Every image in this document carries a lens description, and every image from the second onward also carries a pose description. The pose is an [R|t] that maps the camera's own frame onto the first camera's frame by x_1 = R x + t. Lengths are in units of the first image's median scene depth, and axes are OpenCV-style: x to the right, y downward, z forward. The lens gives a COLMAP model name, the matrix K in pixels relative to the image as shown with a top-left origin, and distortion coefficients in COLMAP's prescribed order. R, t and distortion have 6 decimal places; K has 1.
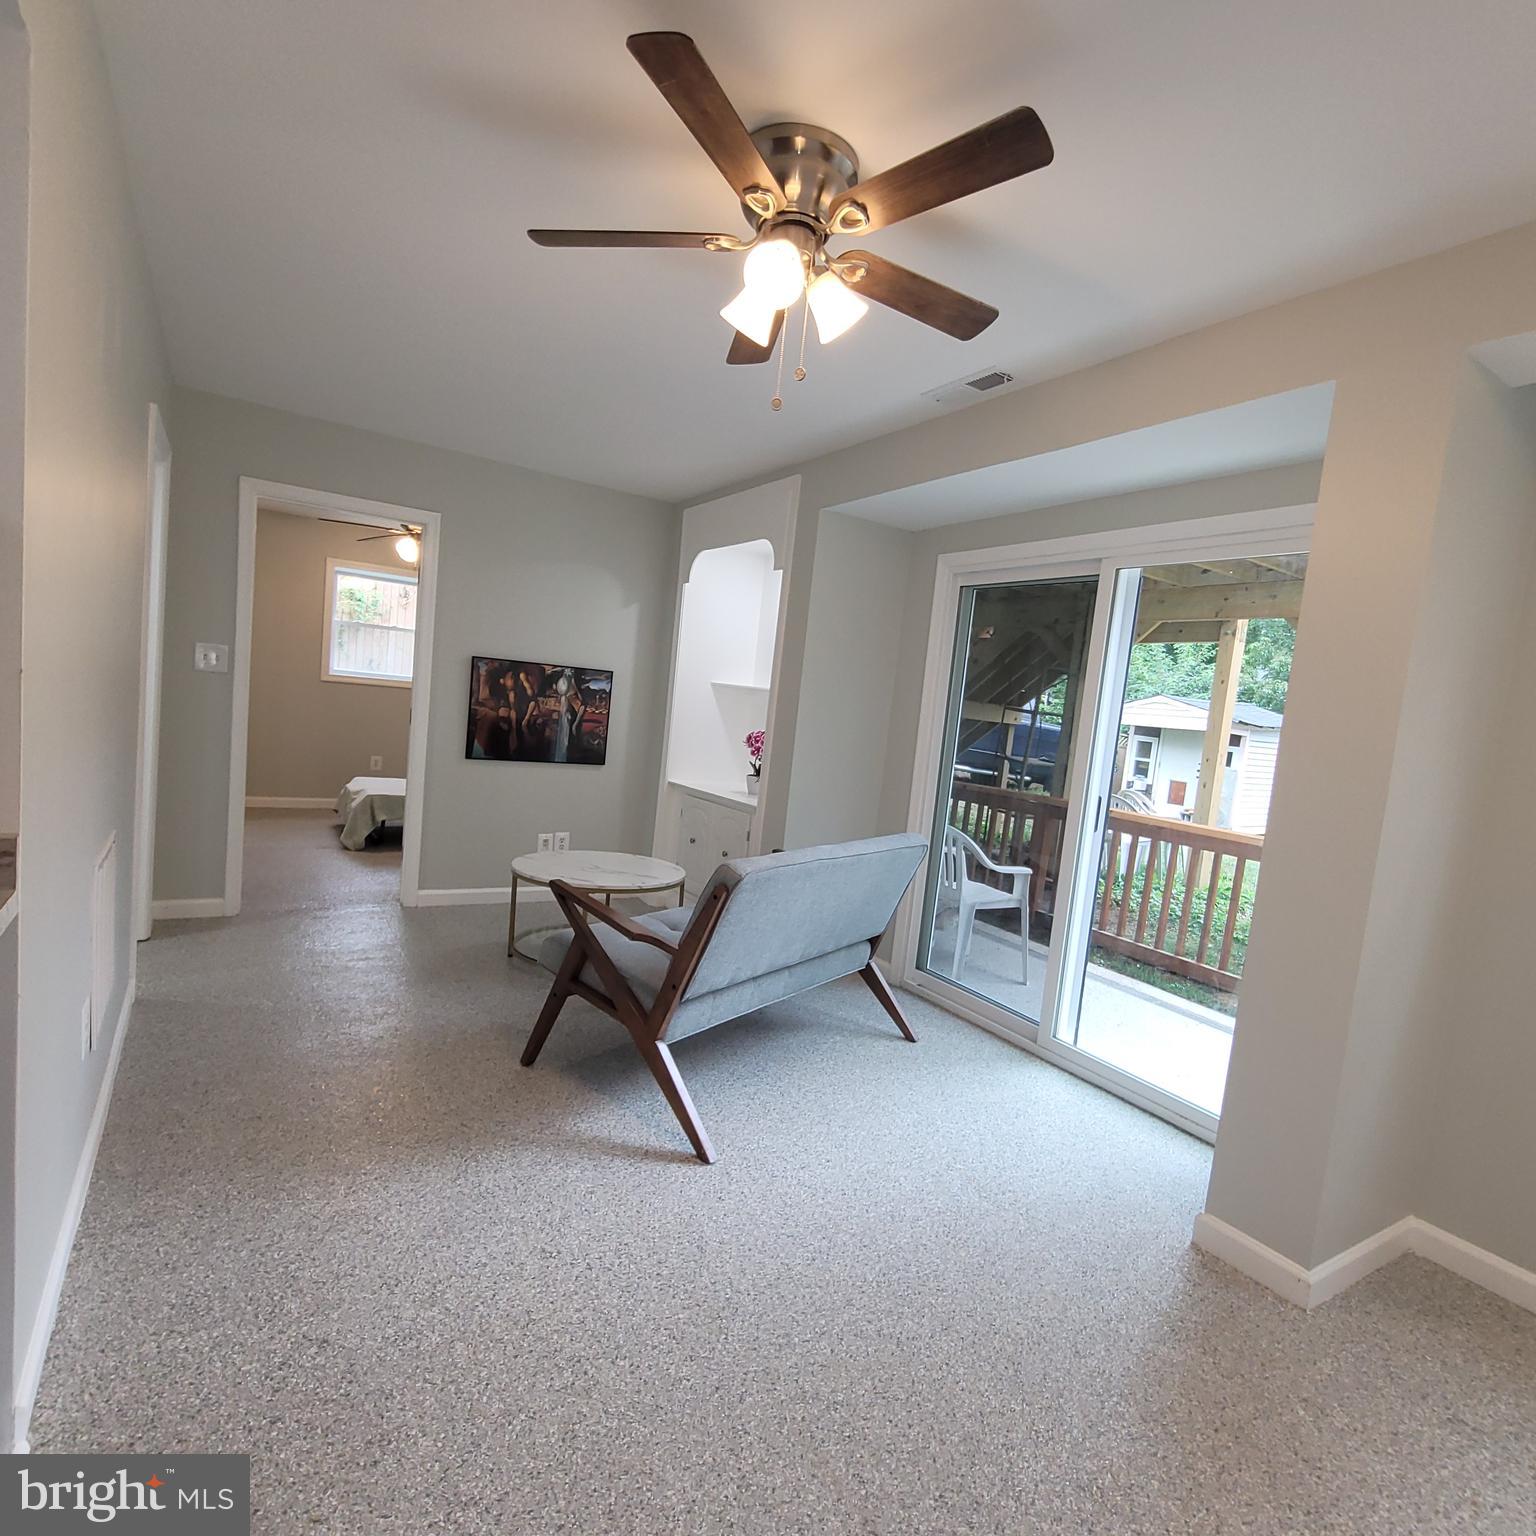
lens RADIAL K [[837.7, 0, 769.1], [0, 837.7, 788.9], [0, 0, 1]] dist [-0.006126, 0.001677]
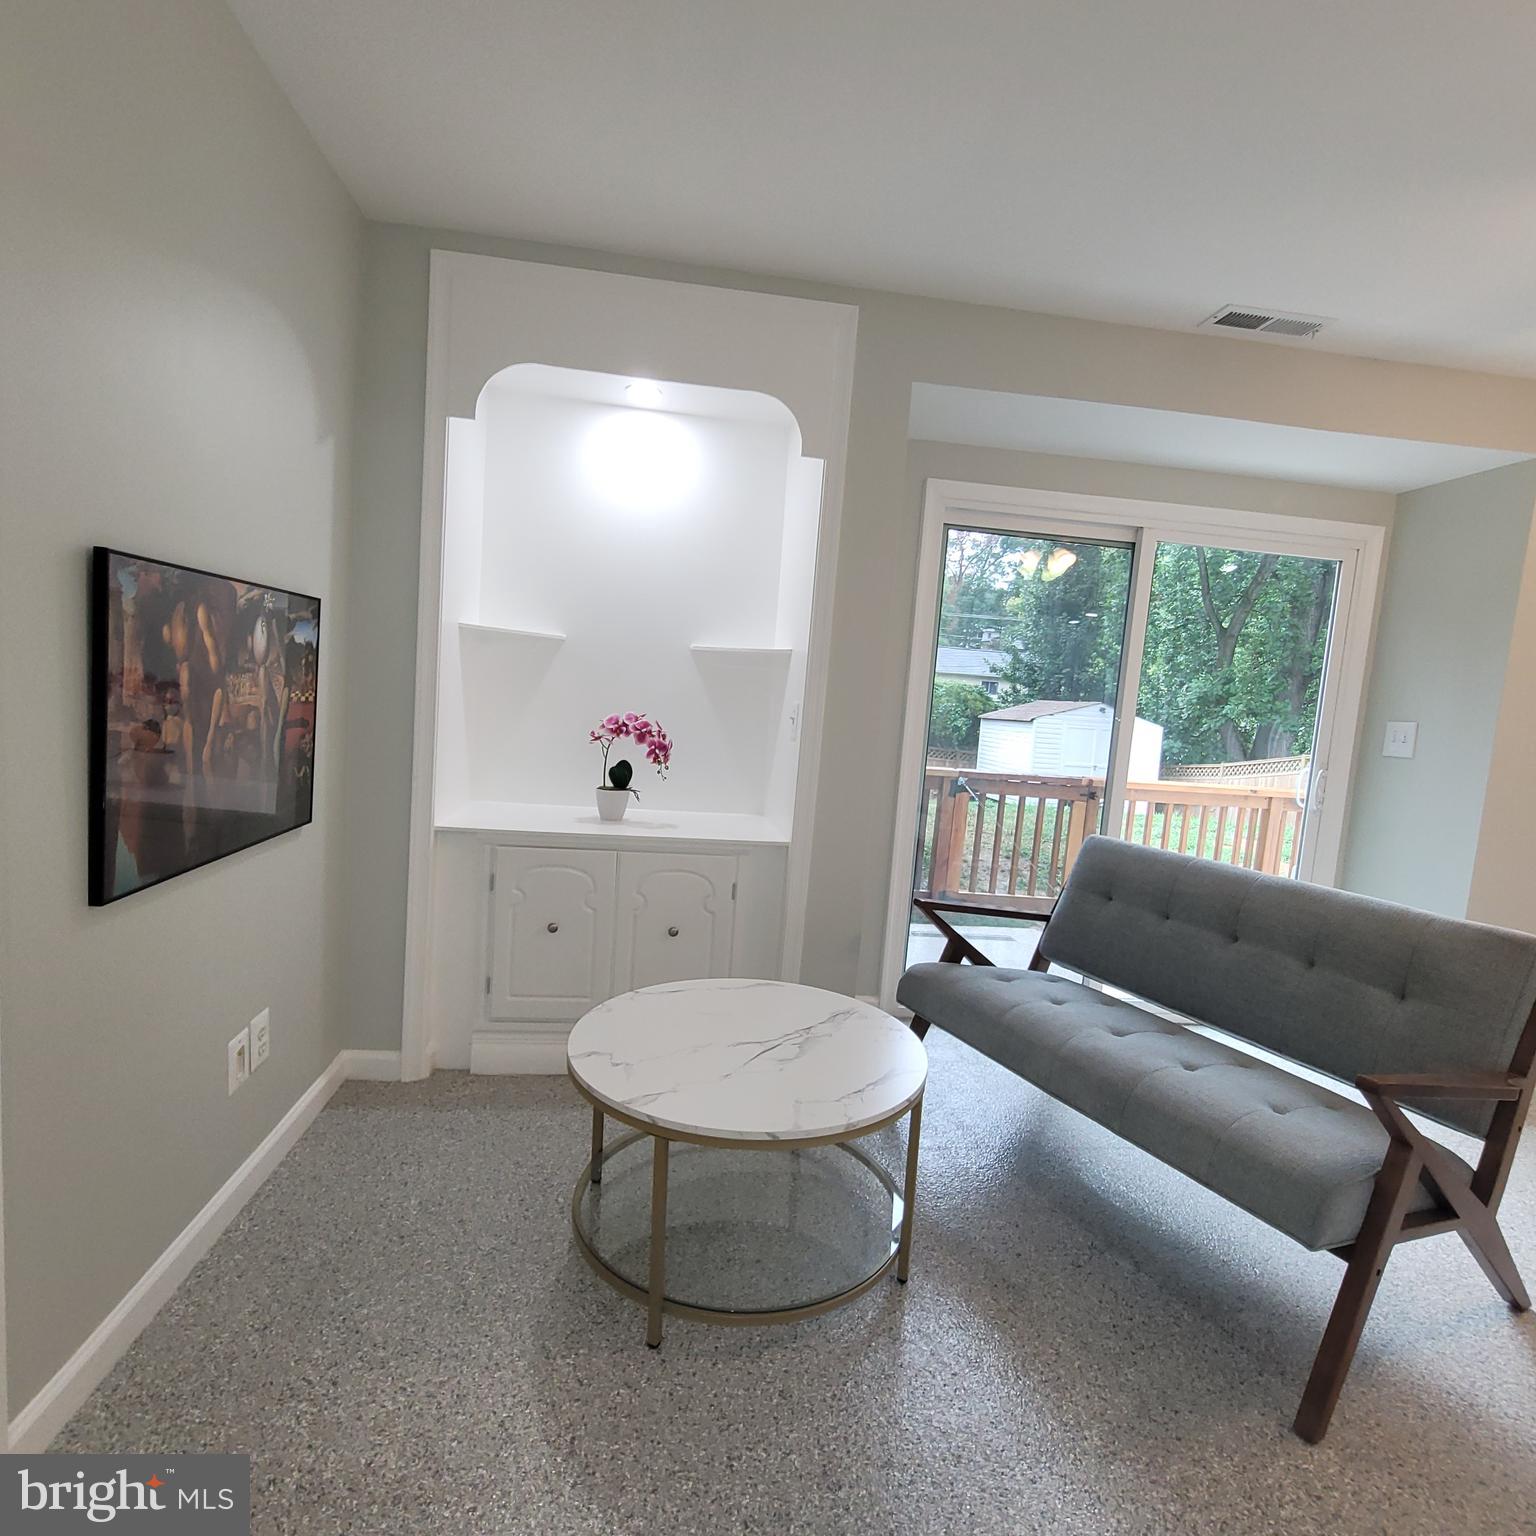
lens RADIAL K [[837.7, 0, 768.5], [0, 837.7, 776.4], [0, 0, 1]] dist [-0.006126, 0.001677]
pose [[0.433732, -0.161815, 0.886393, -0.507061], [0.062684, 0.986778, 0.149469, -0.108428], [-0.898859, -0.009267, 0.438140, 0.660357]]
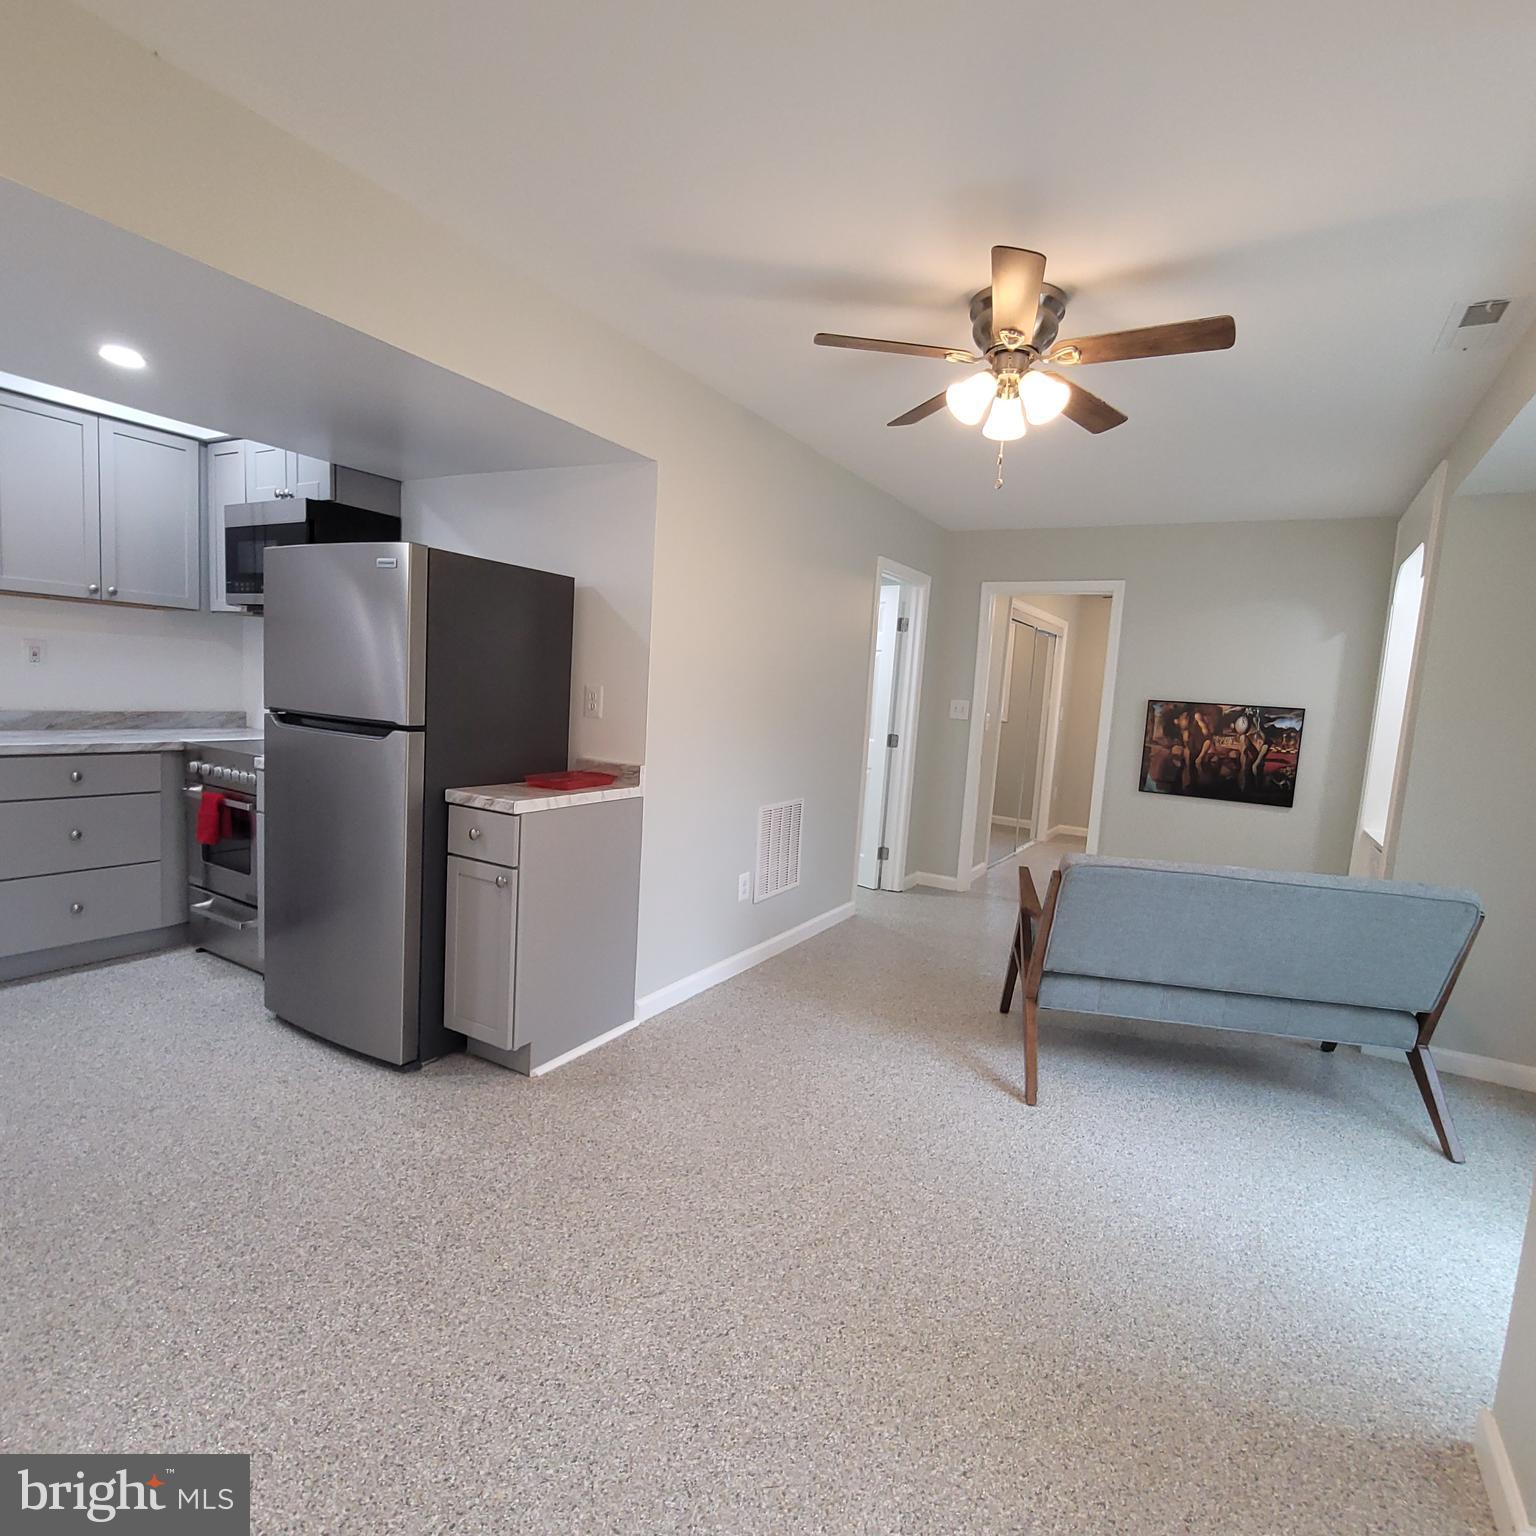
lens RADIAL K [[837.7, 0, 765.2], [0, 837.7, 781.2], [0, 0, 1]] dist [-0.006126, 0.001677]
pose [[0.459496, 0.030664, -0.887651, 0.400915], [-0.108929, 0.993805, -0.022057, 0.030131], [0.881475, 0.106826, 0.459989, 0.039806]]
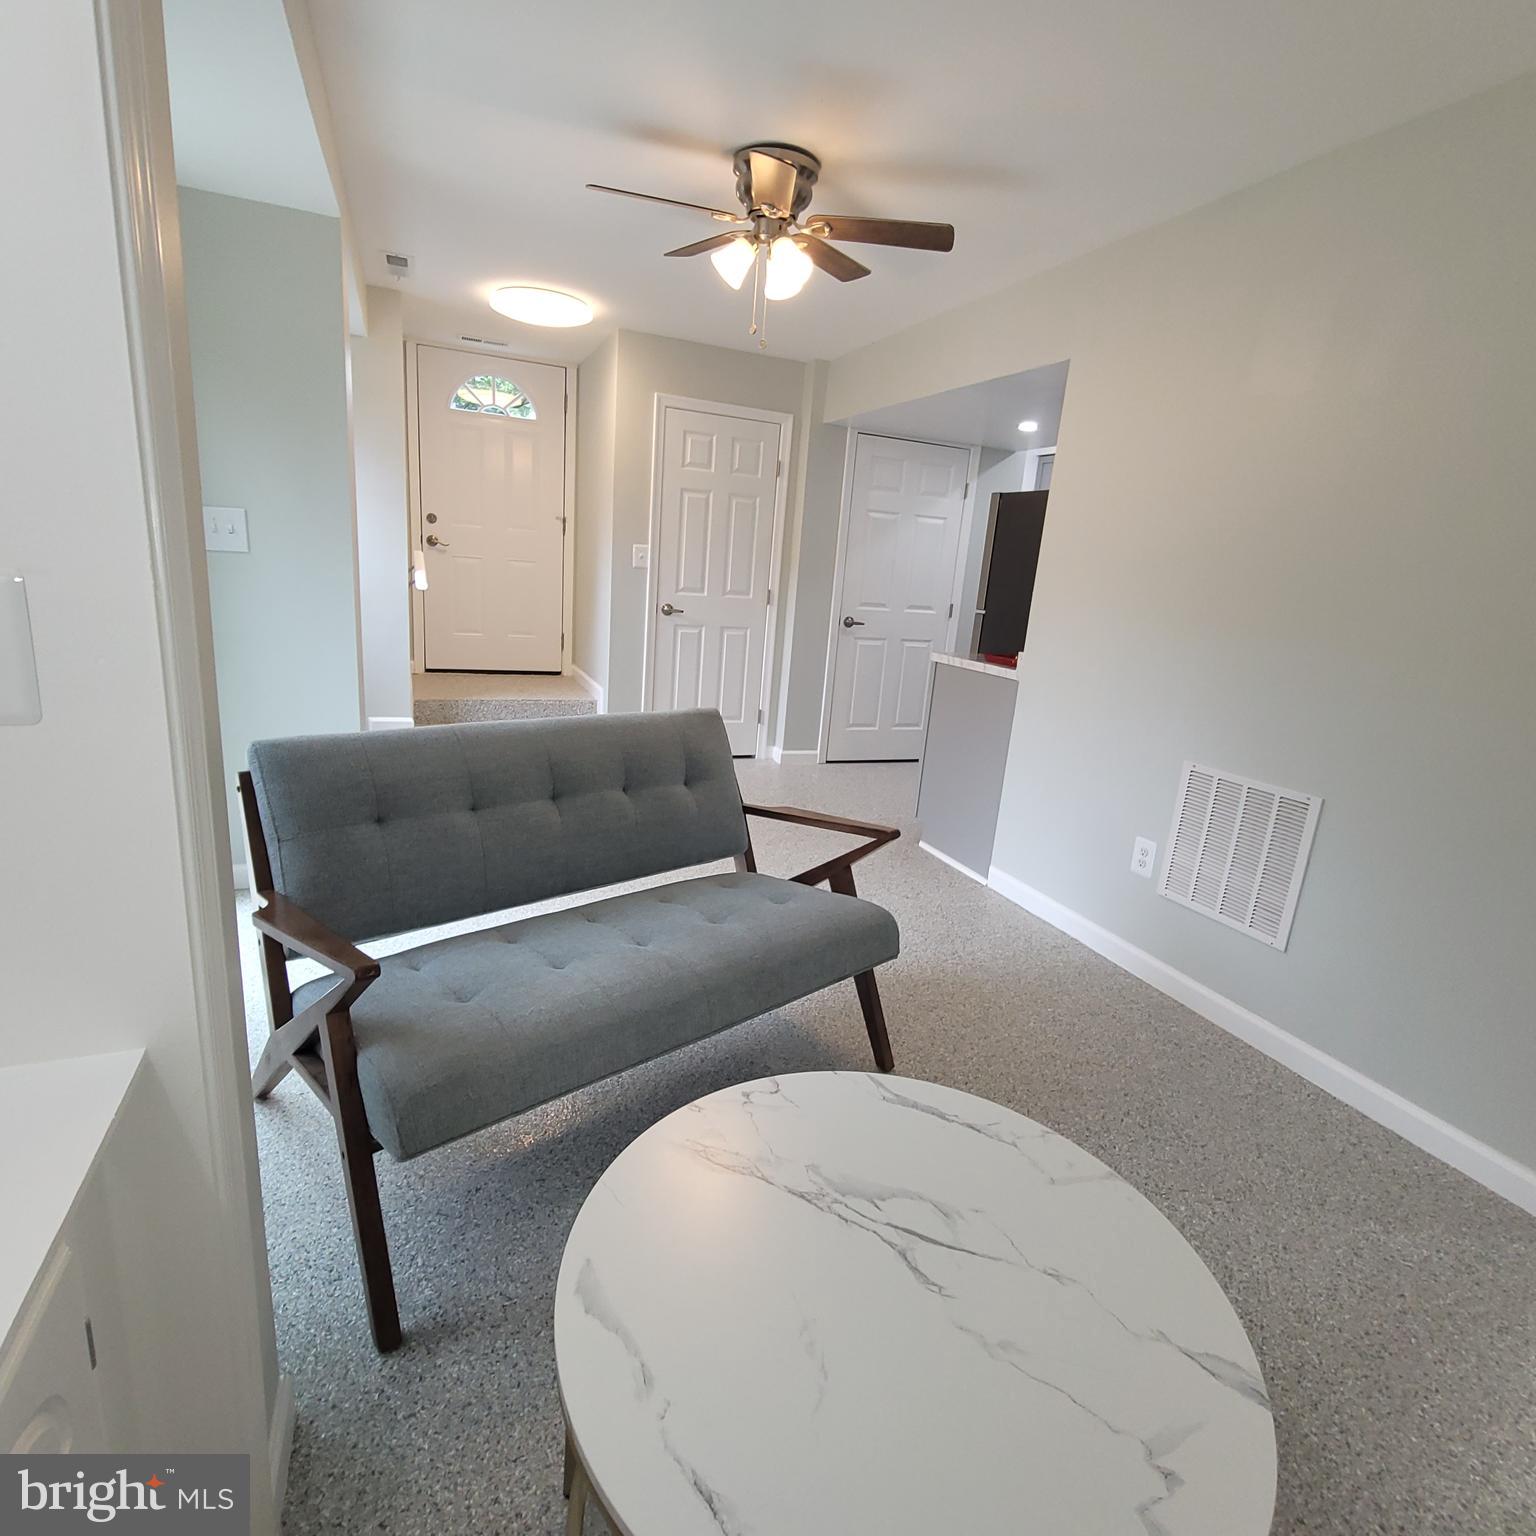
lens RADIAL K [[837.7, 0, 767.6], [0, 837.7, 780.7], [0, 0, 1]] dist [-0.006126, 0.001677]
pose [[-0.967552, -0.218281, 0.127267, -0.136154], [-0.160053, 0.919212, 0.359768, -0.110554], [-0.195516, 0.327725, -0.924321, 1.012377]]
